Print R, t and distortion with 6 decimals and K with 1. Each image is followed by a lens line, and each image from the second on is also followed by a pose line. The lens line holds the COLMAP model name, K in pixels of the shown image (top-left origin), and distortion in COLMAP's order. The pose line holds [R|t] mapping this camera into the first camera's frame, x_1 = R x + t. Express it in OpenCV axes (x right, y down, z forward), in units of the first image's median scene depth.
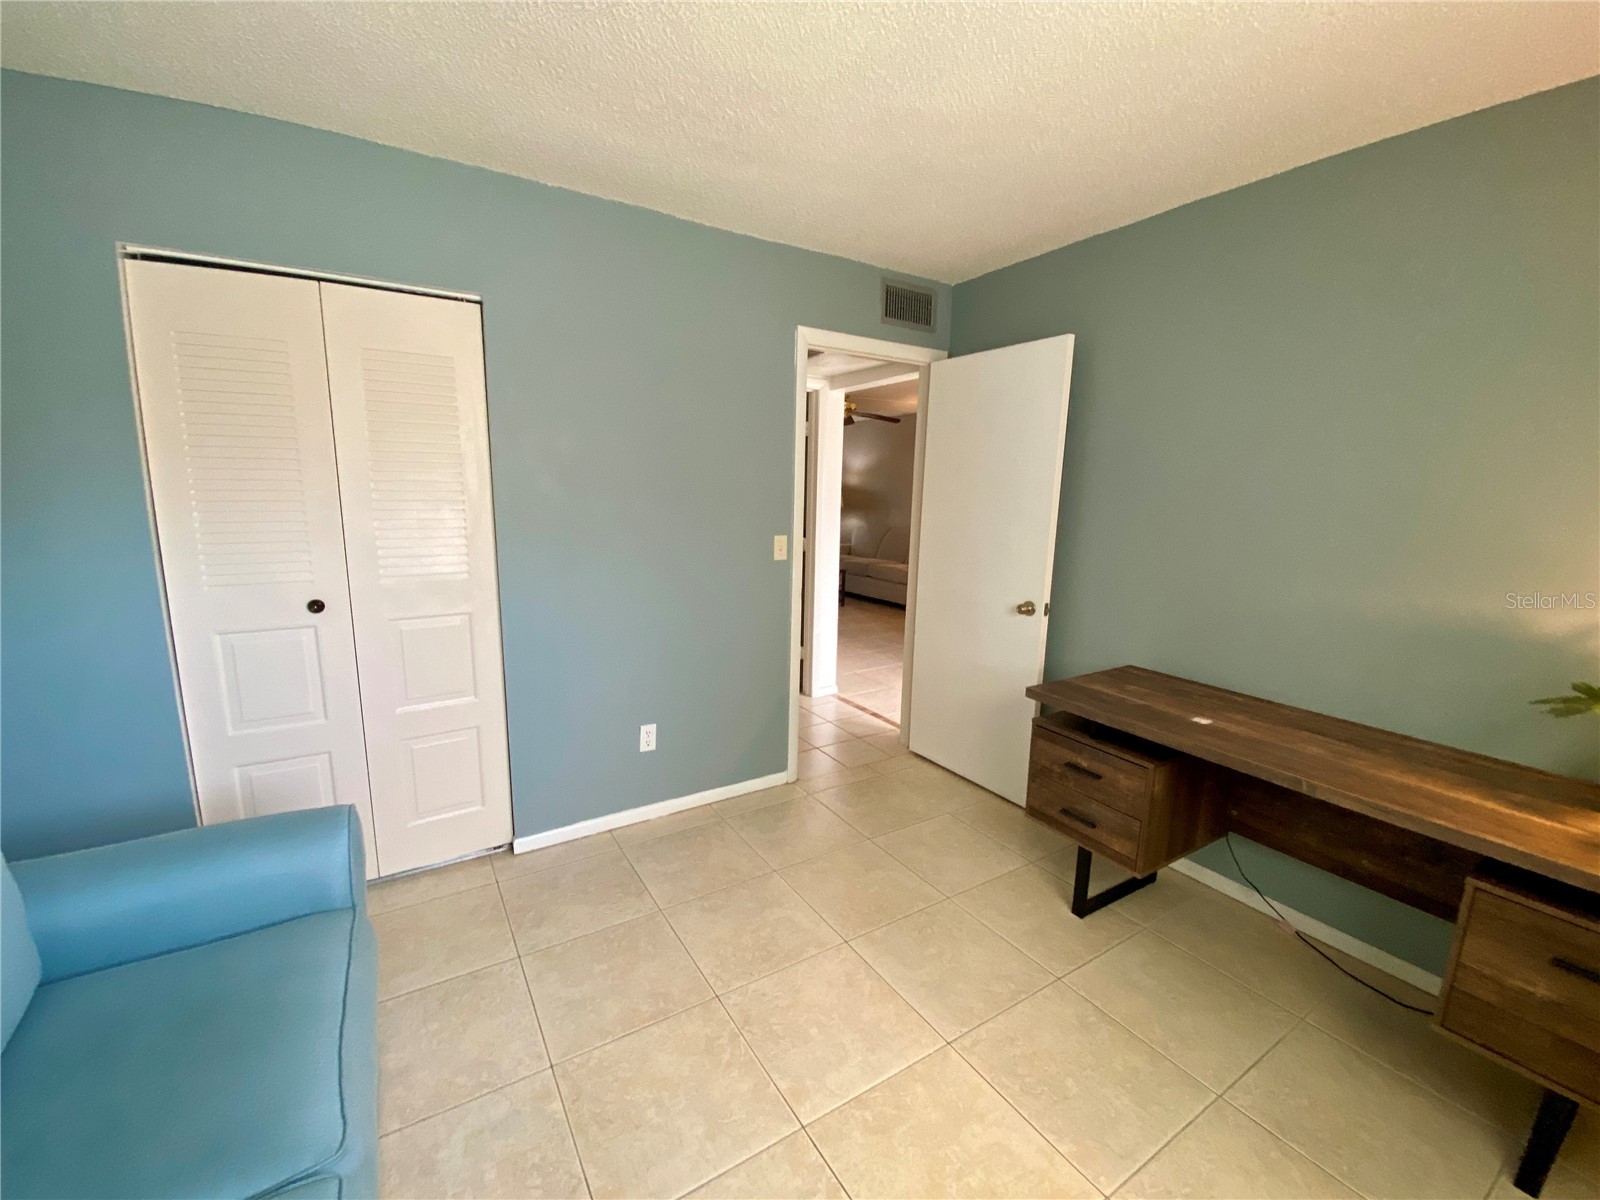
lens RADIAL K [[649.8, 0, 791.7], [0, 649.8, 596.2], [0, 0, 1]] dist [0.049946, -0.031600]
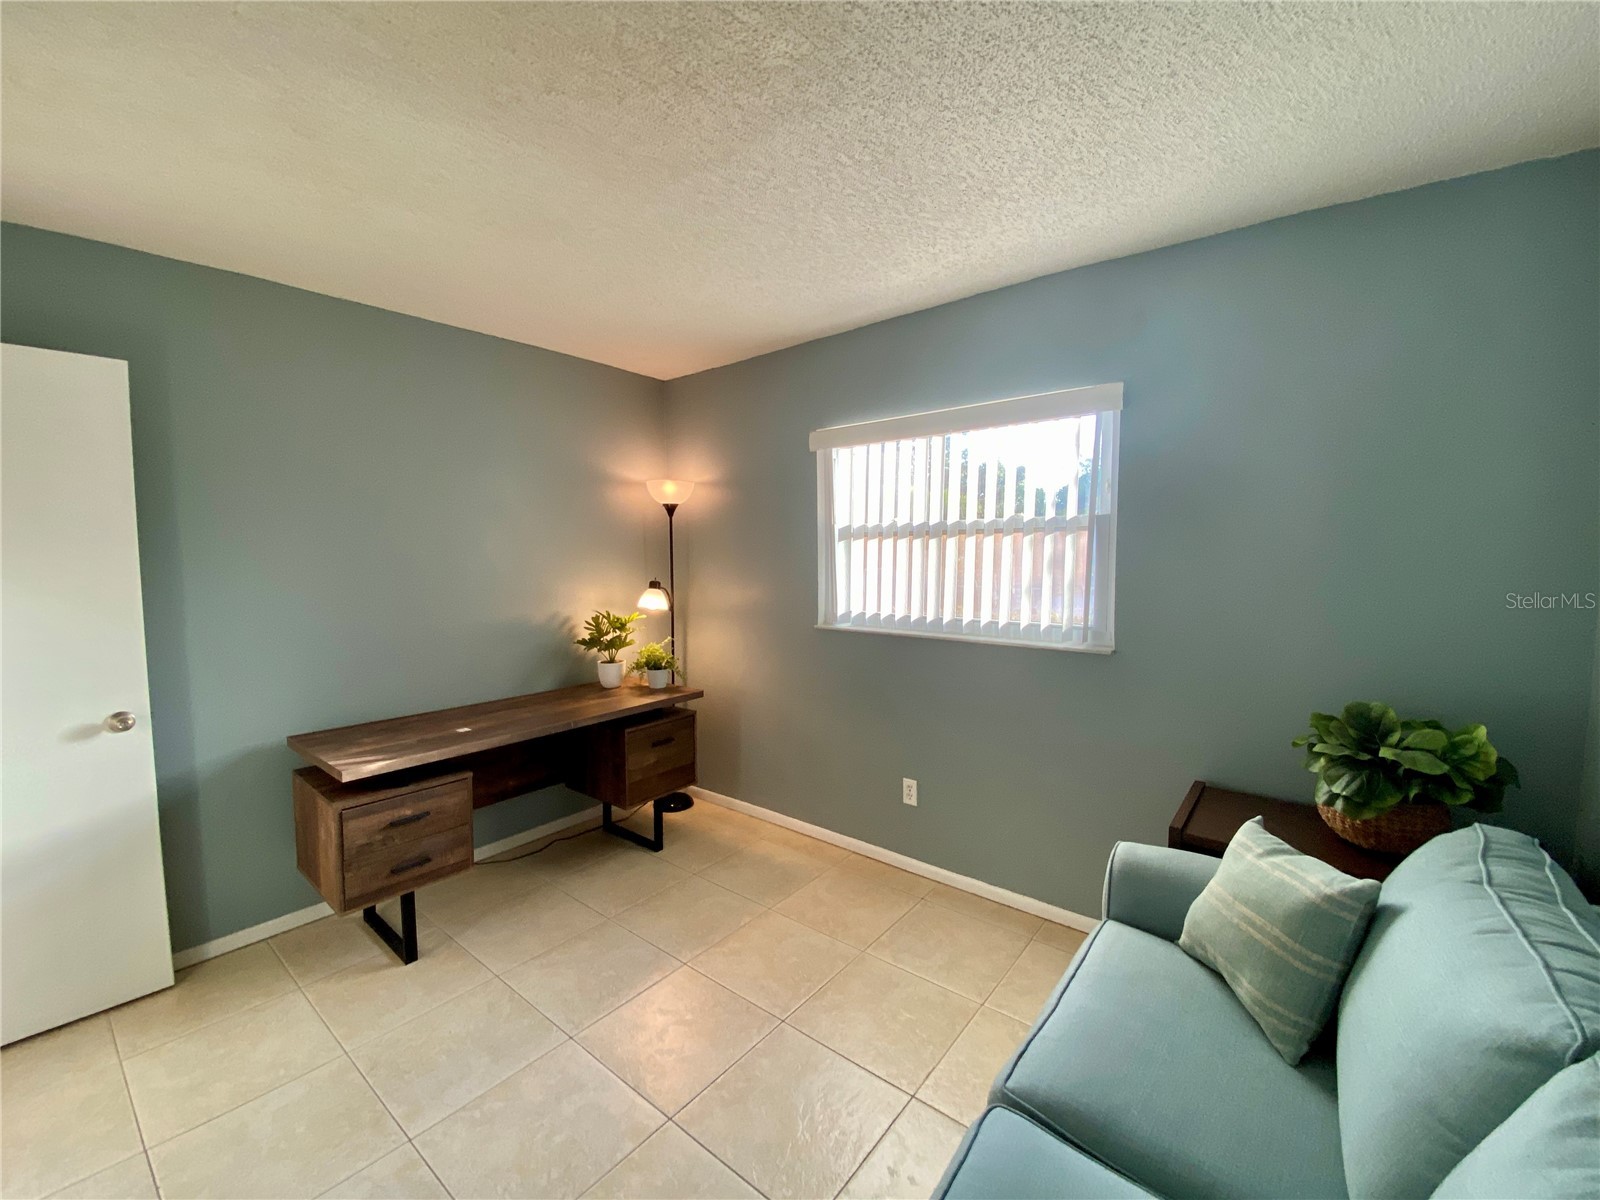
lens RADIAL K [[649.8, 0, 791.7], [0, 649.8, 596.2], [0, 0, 1]] dist [0.049946, -0.031600]
pose [[-0.330595, -0.077826, 0.940558, -0.761431], [0.152465, 0.979099, 0.134605, -0.140011], [-0.931376, 0.187902, -0.311819, 0.718894]]
